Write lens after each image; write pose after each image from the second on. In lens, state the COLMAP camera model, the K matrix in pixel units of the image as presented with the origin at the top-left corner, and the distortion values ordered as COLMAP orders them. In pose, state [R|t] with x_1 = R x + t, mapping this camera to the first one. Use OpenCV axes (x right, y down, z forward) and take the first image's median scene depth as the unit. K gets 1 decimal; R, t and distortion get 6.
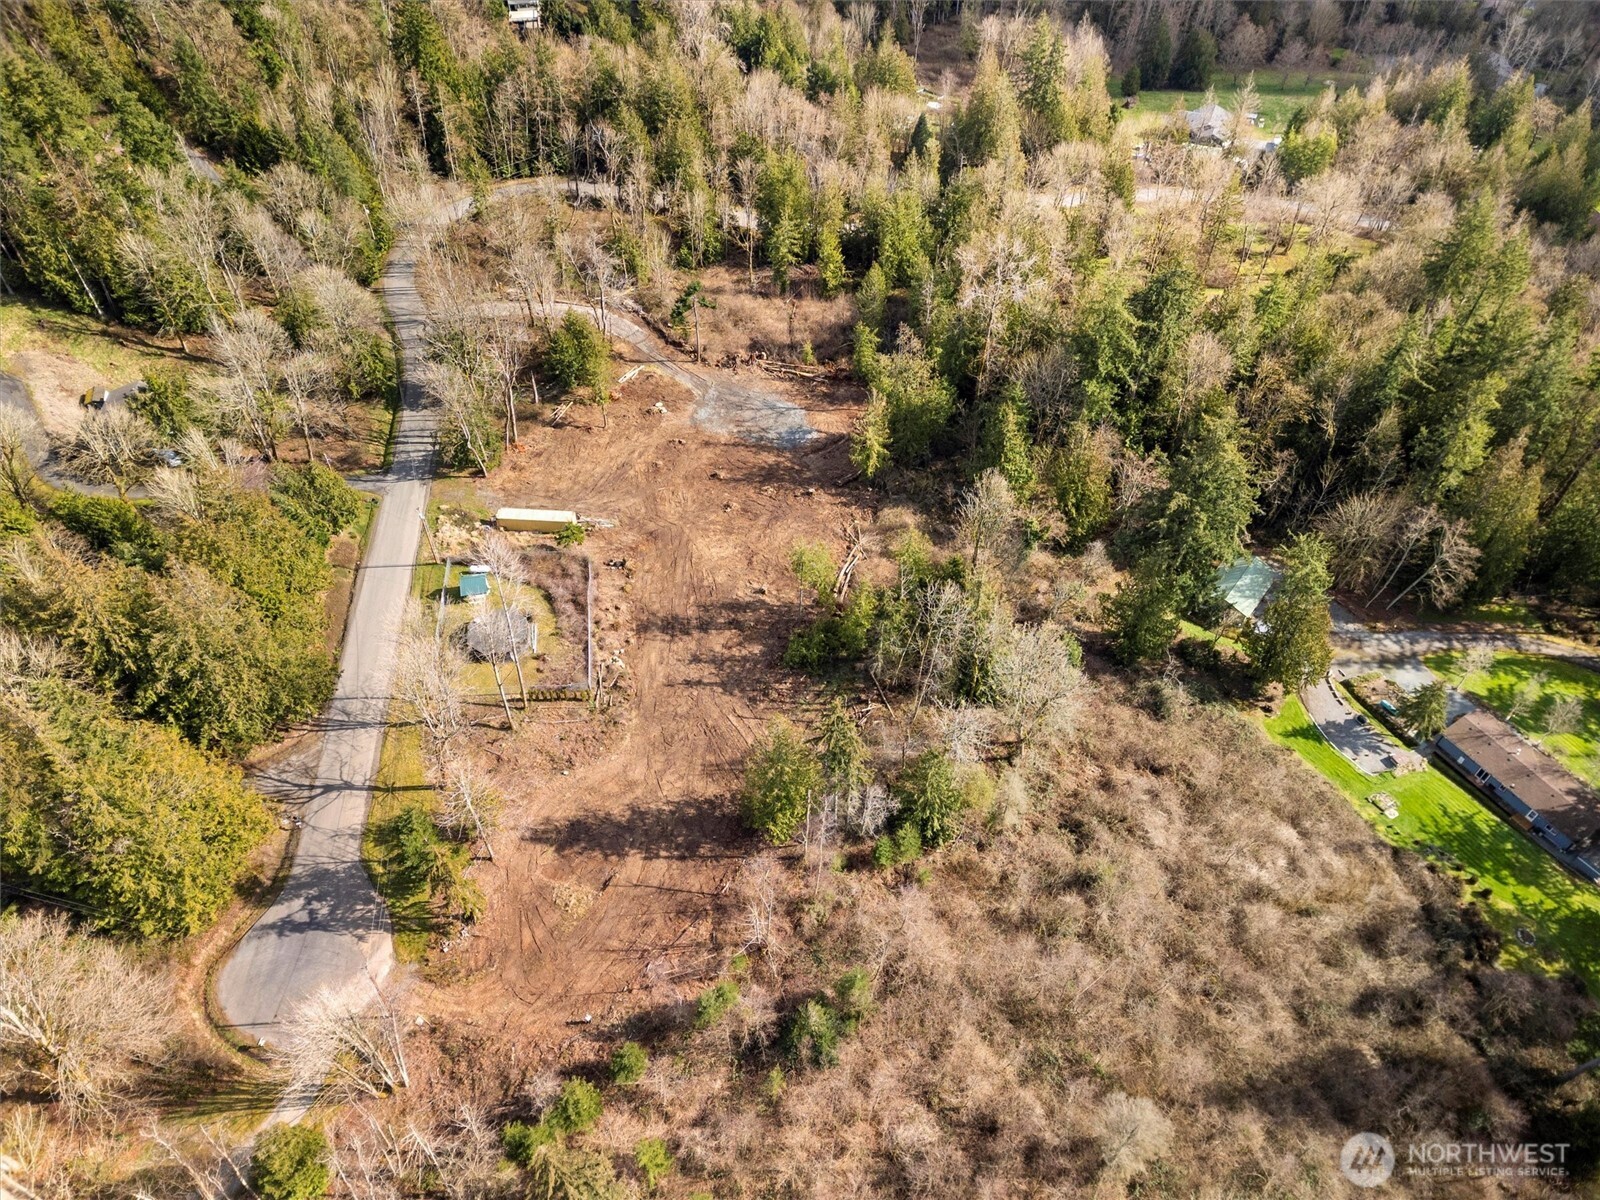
lens RADIAL K [[1118.2, 0, 800.0], [0, 1118.2, 600.0], [0, 0, 1]] dist [0.090227, -0.091820]
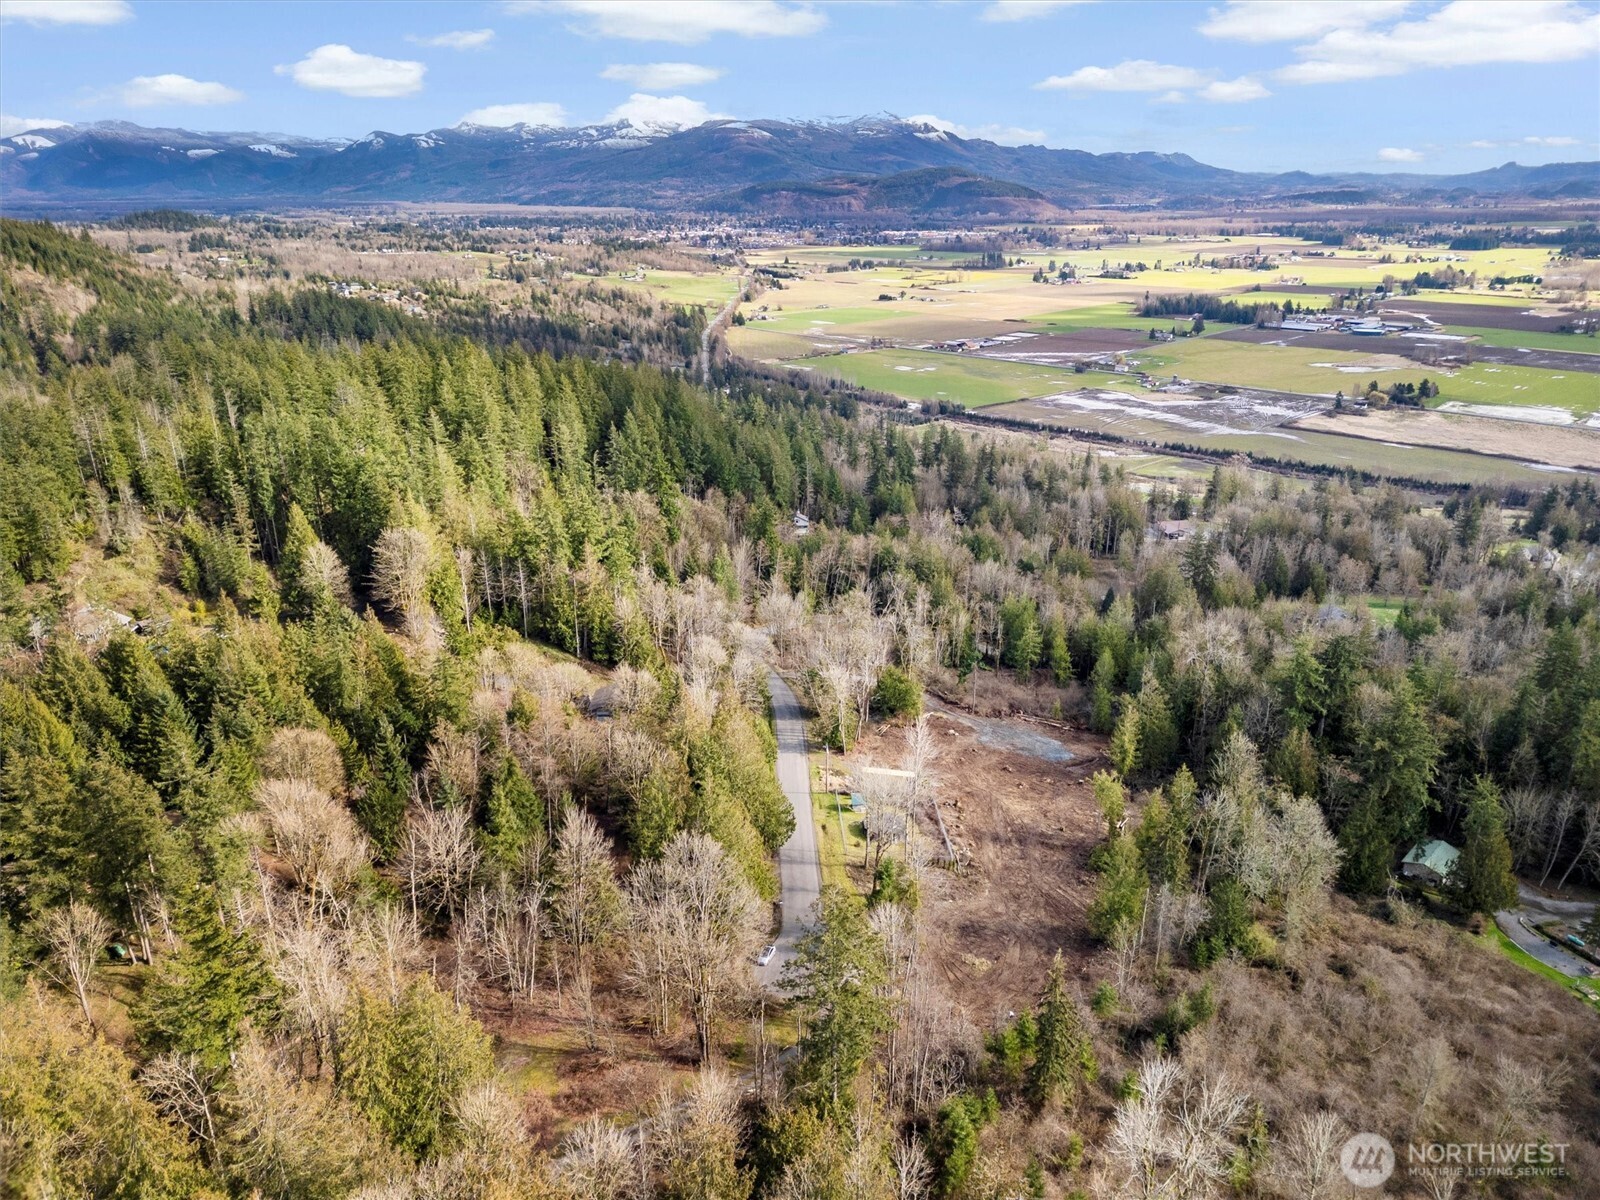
lens RADIAL K [[1118.2, 0, 800.0], [0, 1118.2, 600.0], [0, 0, 1]] dist [0.090227, -0.091820]
pose [[0.994717, 0.035942, -0.096160, -0.209812], [-0.076530, 0.883958, -0.461260, 0.372103], [0.068423, 0.466182, 0.882039, -0.325444]]
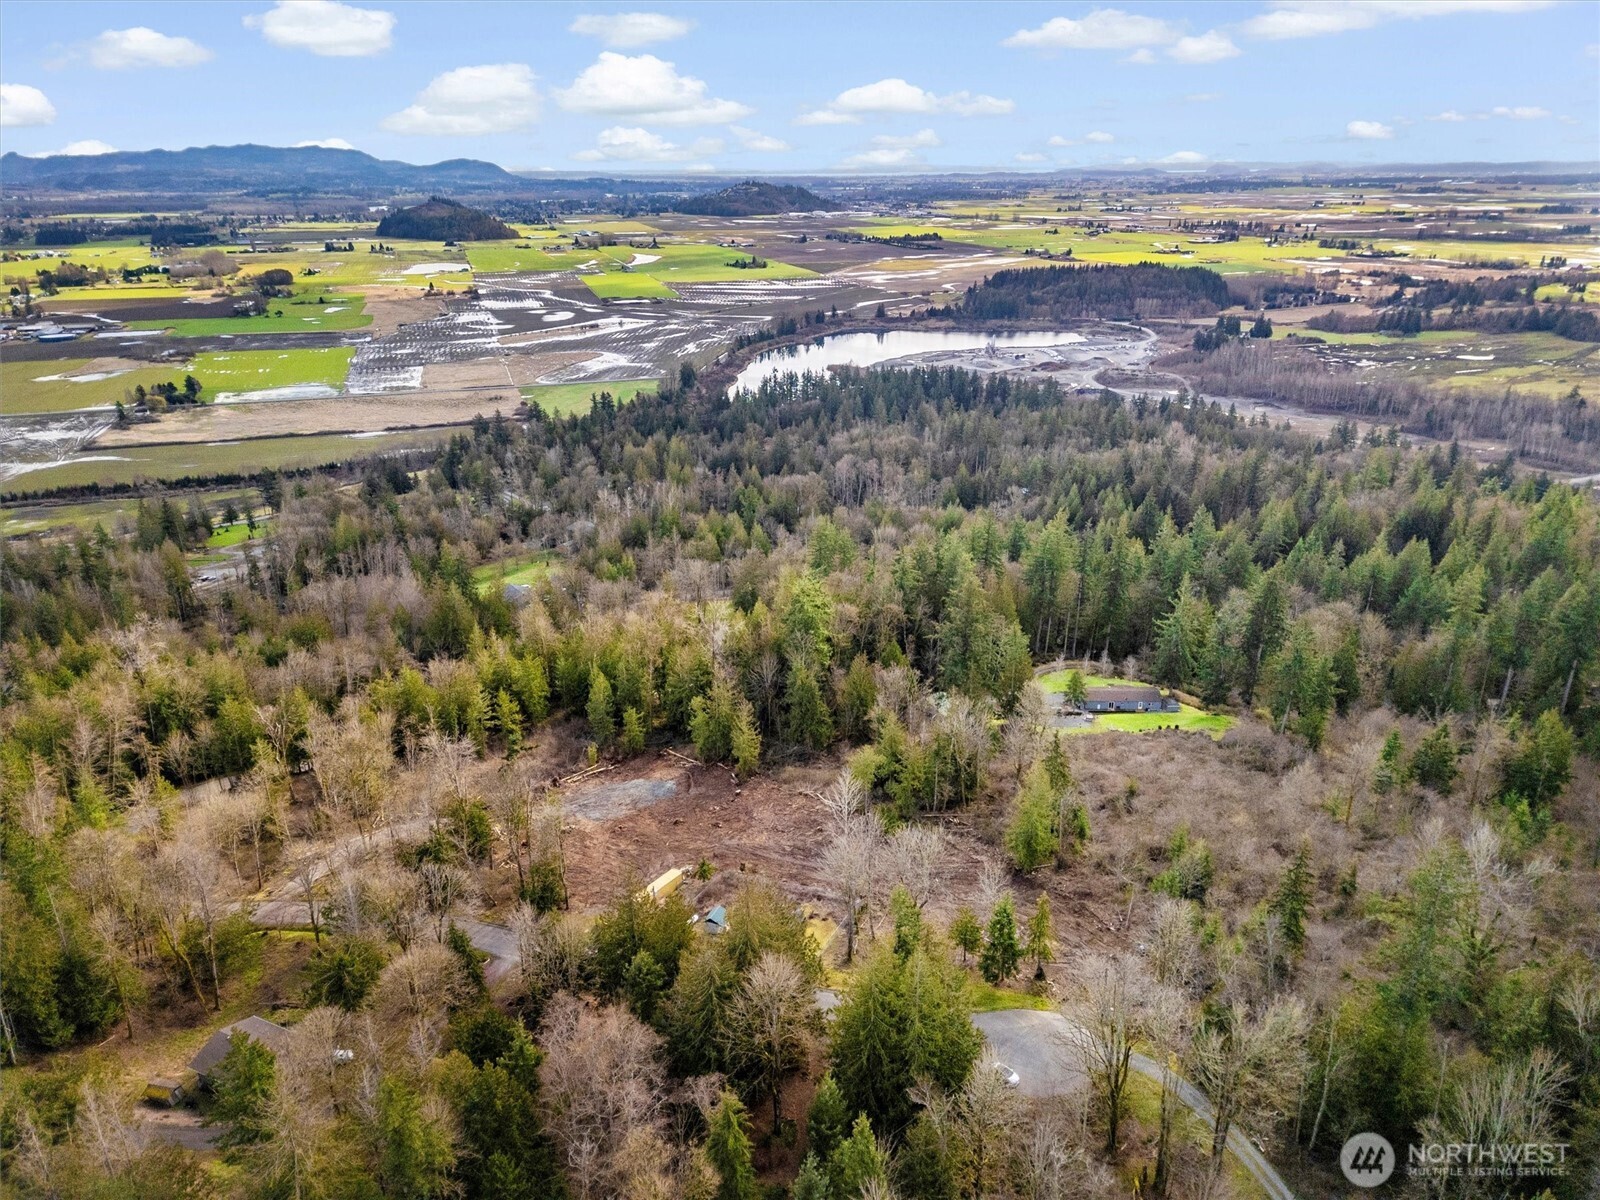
lens RADIAL K [[1118.2, 0, 800.0], [0, 1118.2, 600.0], [0, 0, 1]] dist [0.090227, -0.091820]
pose [[0.536600, -0.305019, 0.786781, -0.941934], [0.632271, 0.762806, -0.135497, -0.047671], [-0.558832, 0.570166, 0.602176, 0.047156]]
